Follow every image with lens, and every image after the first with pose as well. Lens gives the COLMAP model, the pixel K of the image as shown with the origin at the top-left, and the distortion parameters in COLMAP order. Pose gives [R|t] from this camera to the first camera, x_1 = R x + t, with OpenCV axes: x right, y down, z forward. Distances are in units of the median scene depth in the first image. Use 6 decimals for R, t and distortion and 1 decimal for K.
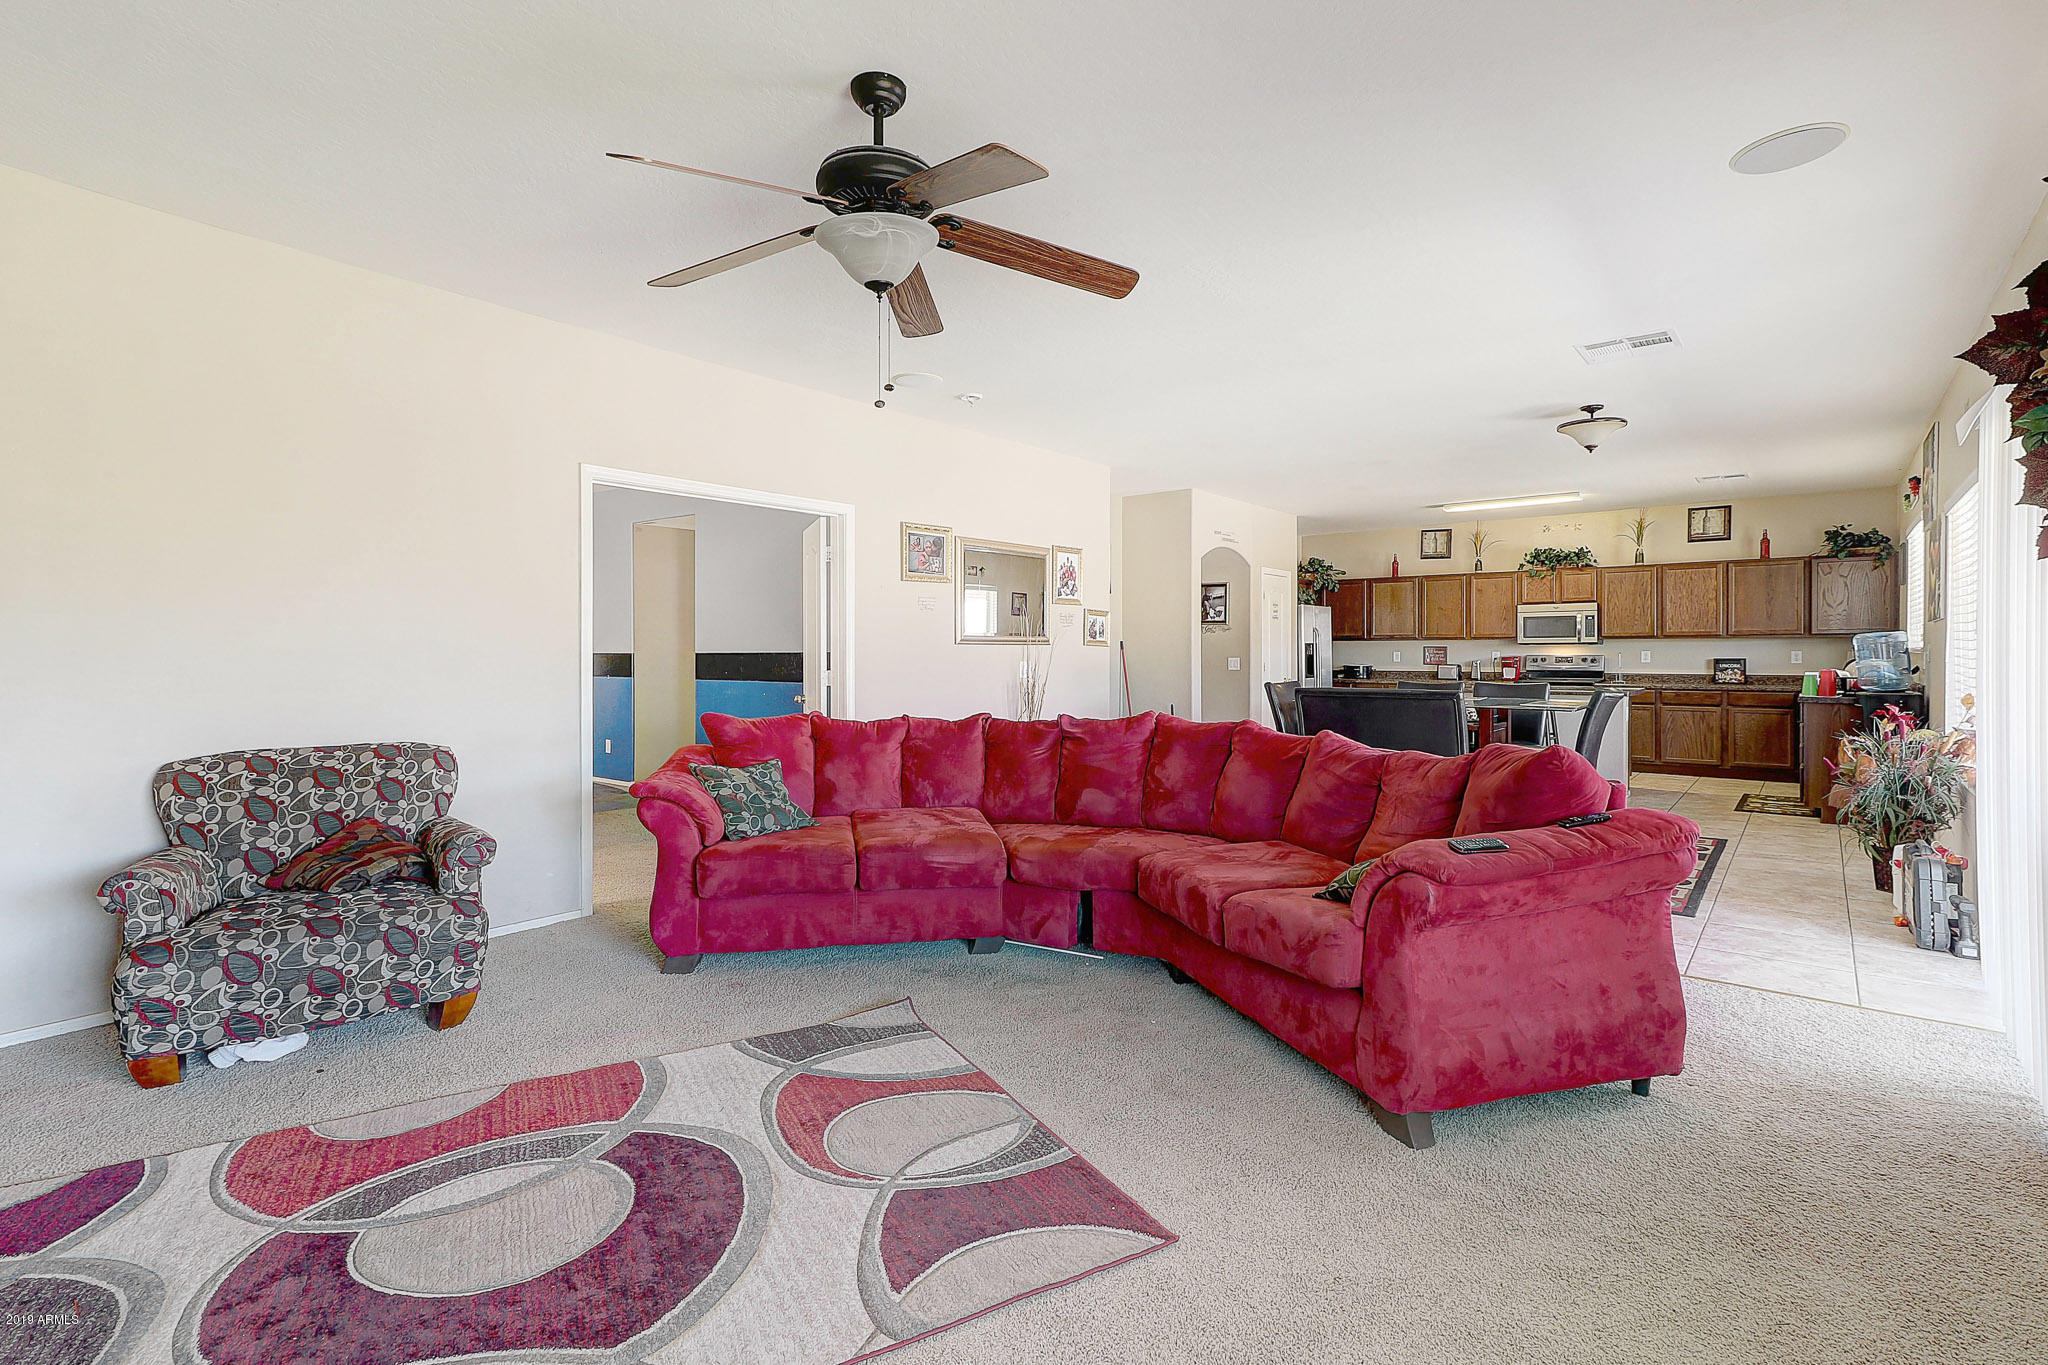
lens RADIAL K [[980.2, 0, 999.9], [0, 980.2, 656.3], [0, 0, 1]] dist [0.007179, -0.001525]
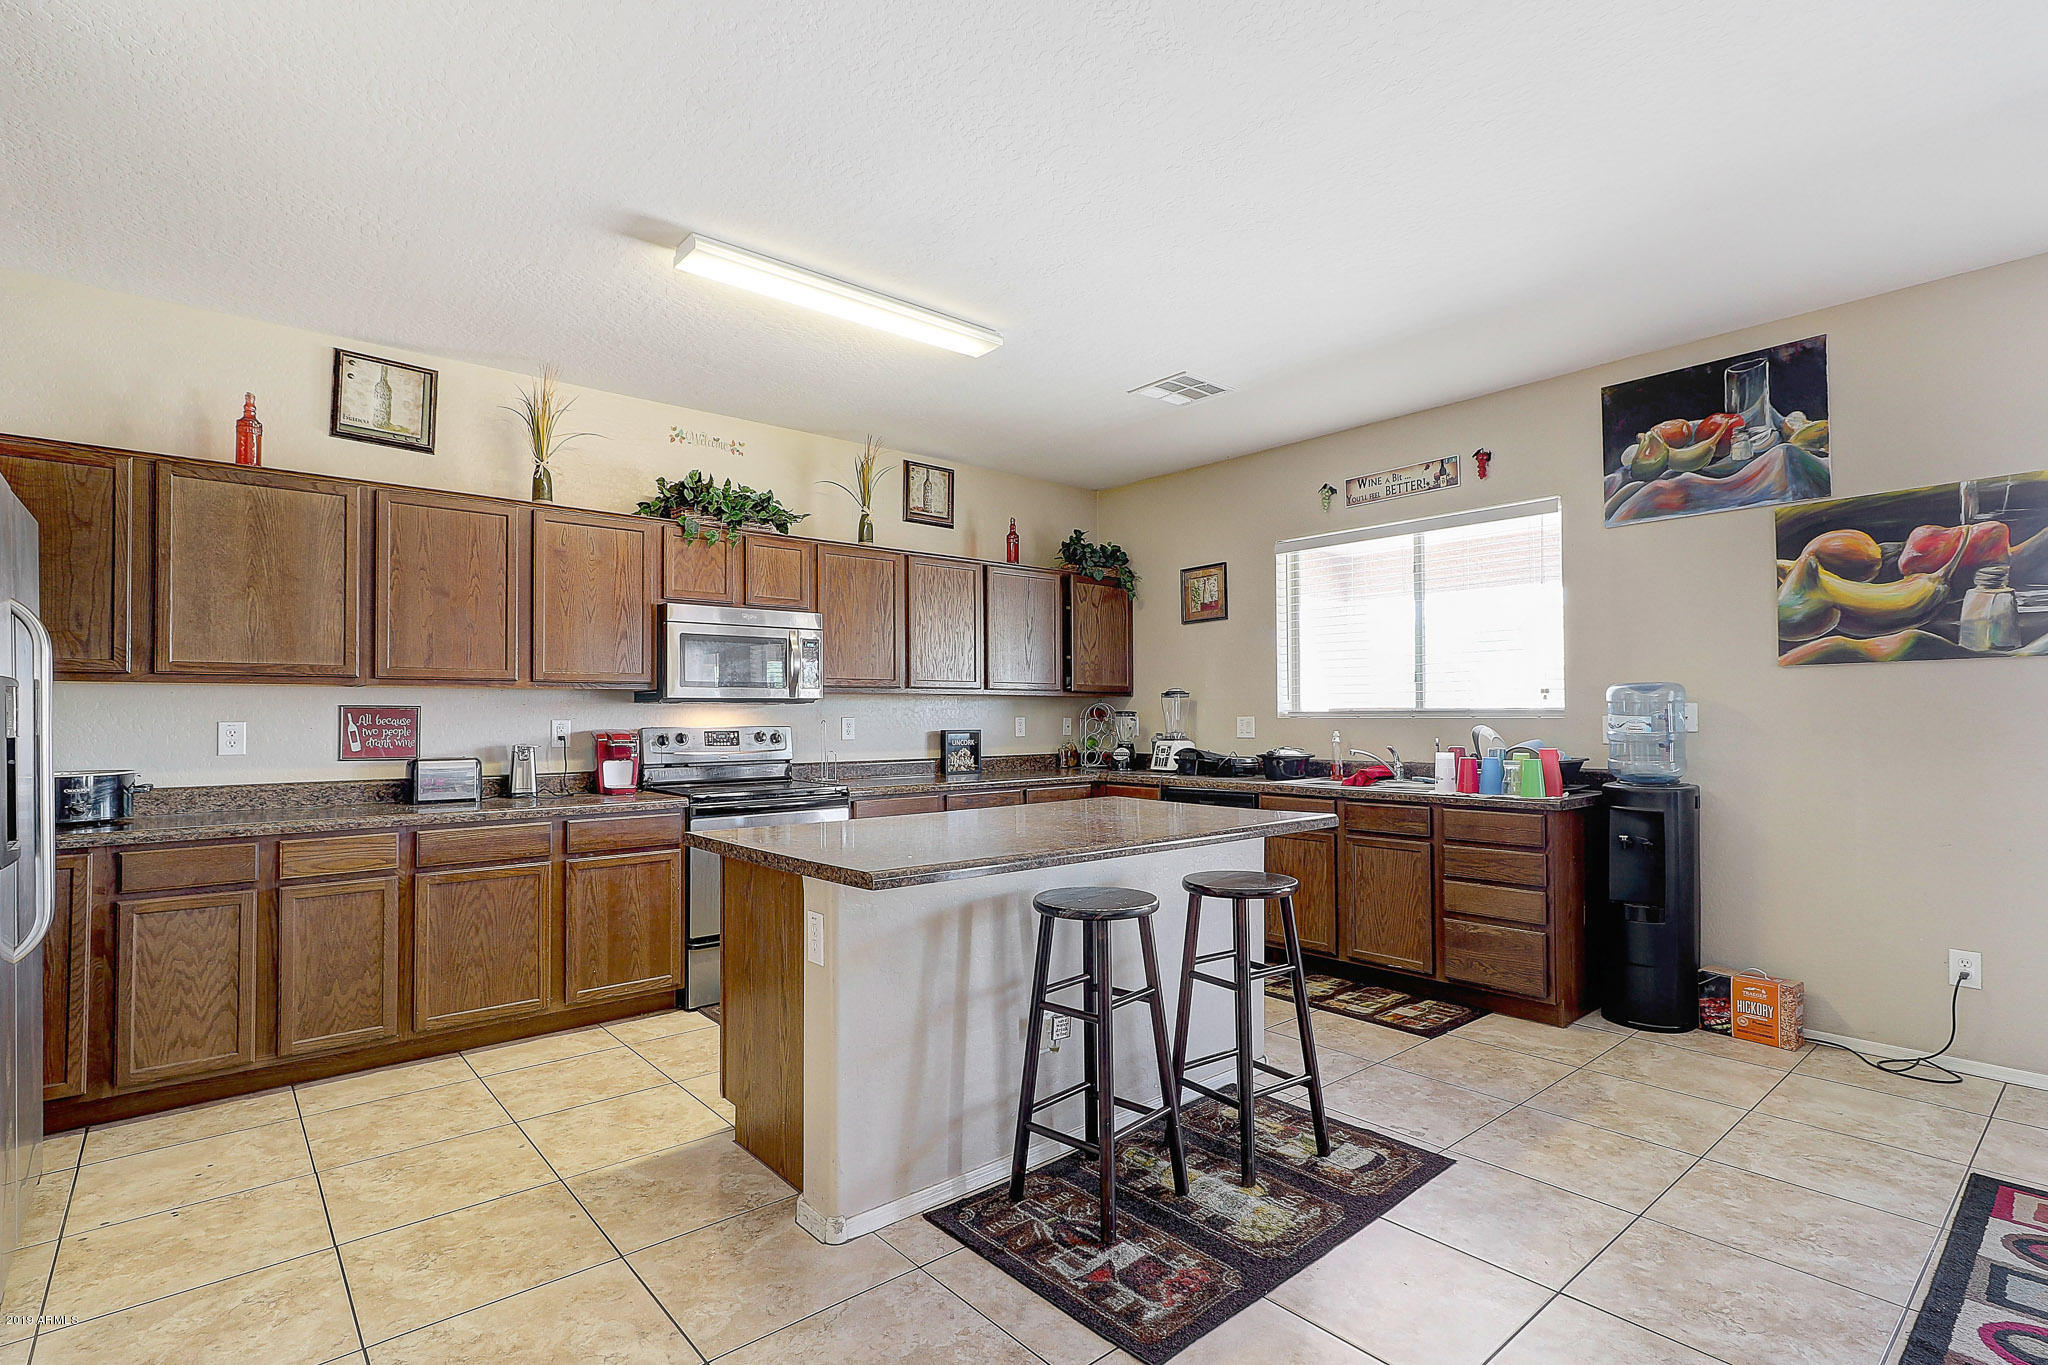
lens RADIAL K [[980.2, 0, 1040.3], [0, 980.2, 705.7], [0, 0, 1]] dist [0.007179, -0.001525]
pose [[0.154506, 0.013958, 0.987893, 0.170233], [0.009649, 0.999831, -0.015636, -0.002825], [-0.987945, 0.011948, 0.154345, 0.840761]]
